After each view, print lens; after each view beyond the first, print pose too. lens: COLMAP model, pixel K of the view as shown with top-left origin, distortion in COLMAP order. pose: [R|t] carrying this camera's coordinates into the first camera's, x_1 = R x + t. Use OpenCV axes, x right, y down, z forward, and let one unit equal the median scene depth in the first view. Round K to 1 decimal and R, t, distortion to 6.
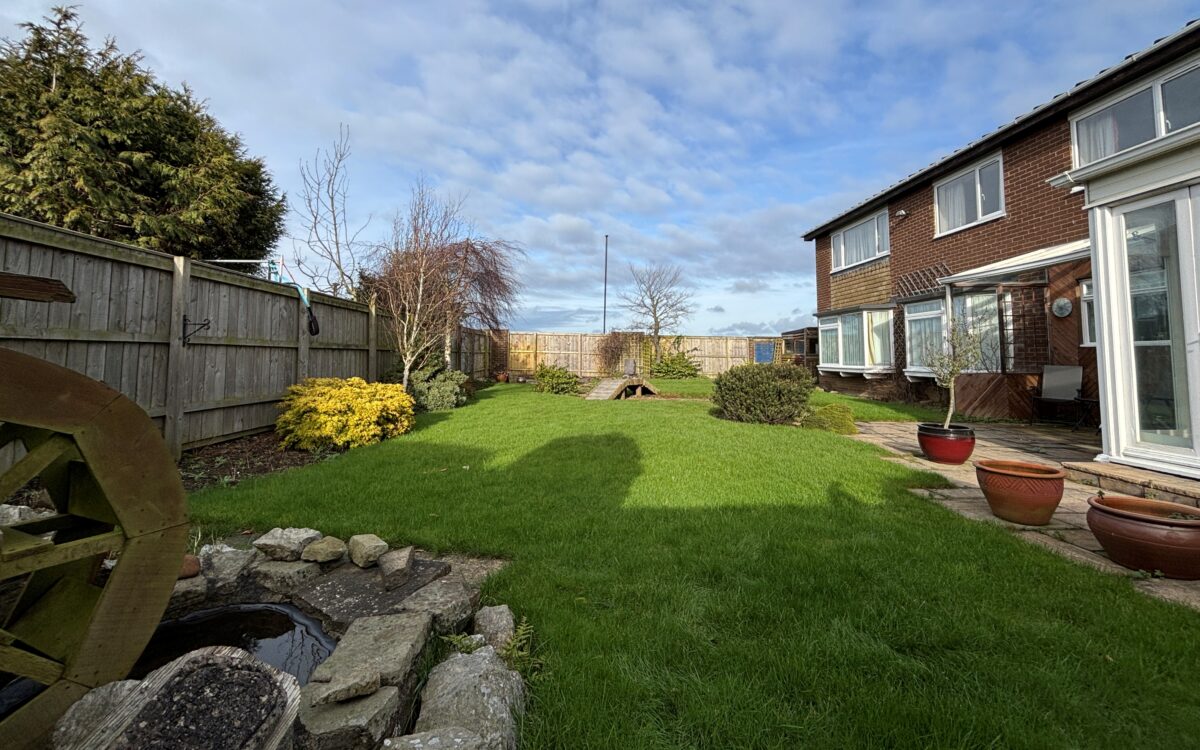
lens RADIAL K [[477.3, 0, 599.0], [0, 477.3, 325.9], [0, 0, 1]] dist [0.000080, -0.000437]
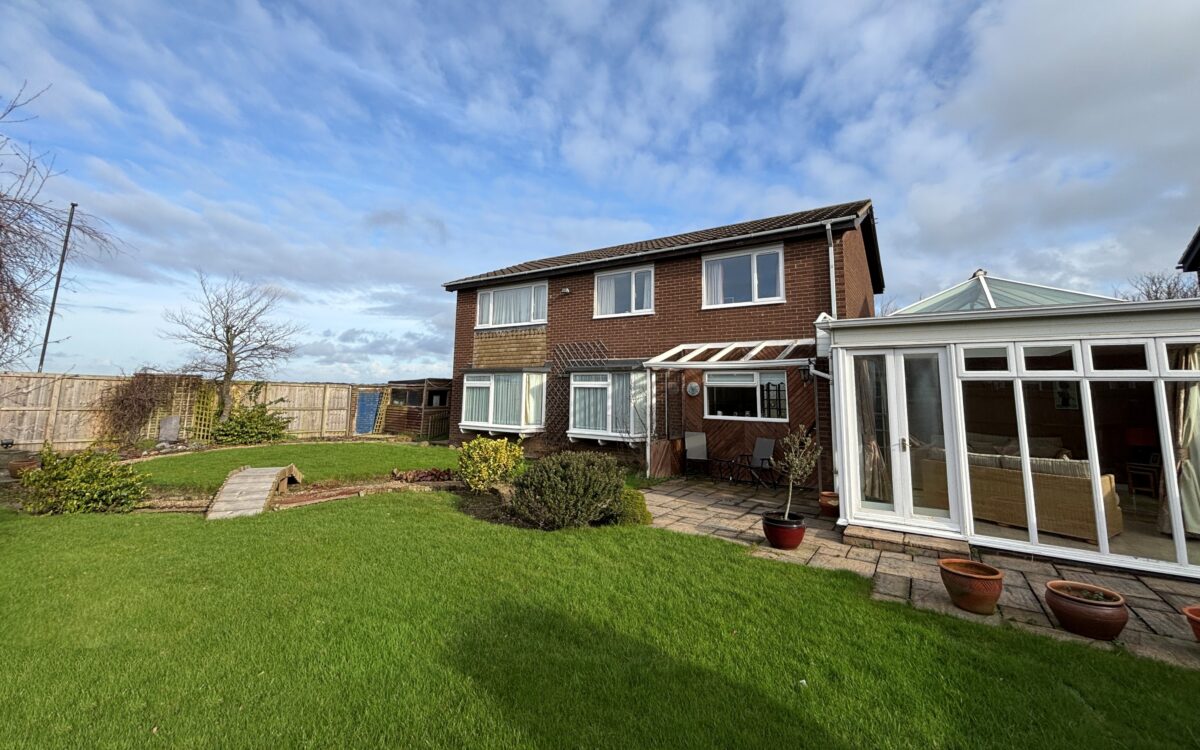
lens RADIAL K [[477.3, 0, 599.0], [0, 477.3, 325.9], [0, 0, 1]] dist [0.000080, -0.000437]
pose [[0.592022, 0.116402, 0.797472, -0.234262], [-0.061467, 0.993154, -0.099333, -0.047424], [-0.803575, 0.009789, 0.595123, 0.277158]]
